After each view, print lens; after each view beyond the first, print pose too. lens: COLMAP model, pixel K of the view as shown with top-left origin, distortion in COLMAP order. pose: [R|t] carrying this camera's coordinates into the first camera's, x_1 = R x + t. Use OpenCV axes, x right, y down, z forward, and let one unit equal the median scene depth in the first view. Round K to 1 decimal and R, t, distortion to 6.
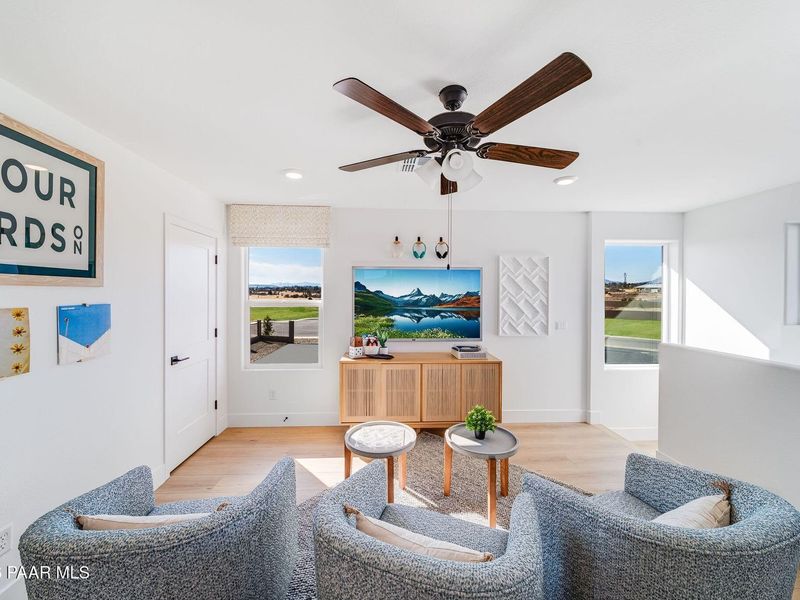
lens RADIAL K [[316.6, 0, 398.3], [0, 316.6, 293.5], [0, 0, 1]] dist [-0.000723, -0.000315]
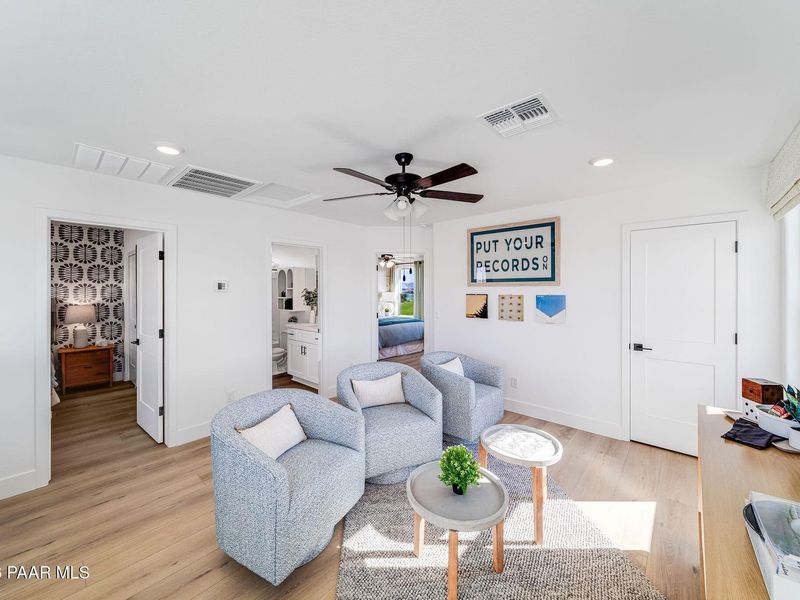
lens RADIAL K [[322.3, 0, 399.0], [0, 322.3, 289.0], [0, 0, 1]] dist [-0.001352, -0.000194]
pose [[-0.705965, -0.004774, -0.708230, 1.139500], [-0.004819, 0.999987, -0.001938, 0.006181], [0.708230, 0.002045, -0.705979, 1.848688]]
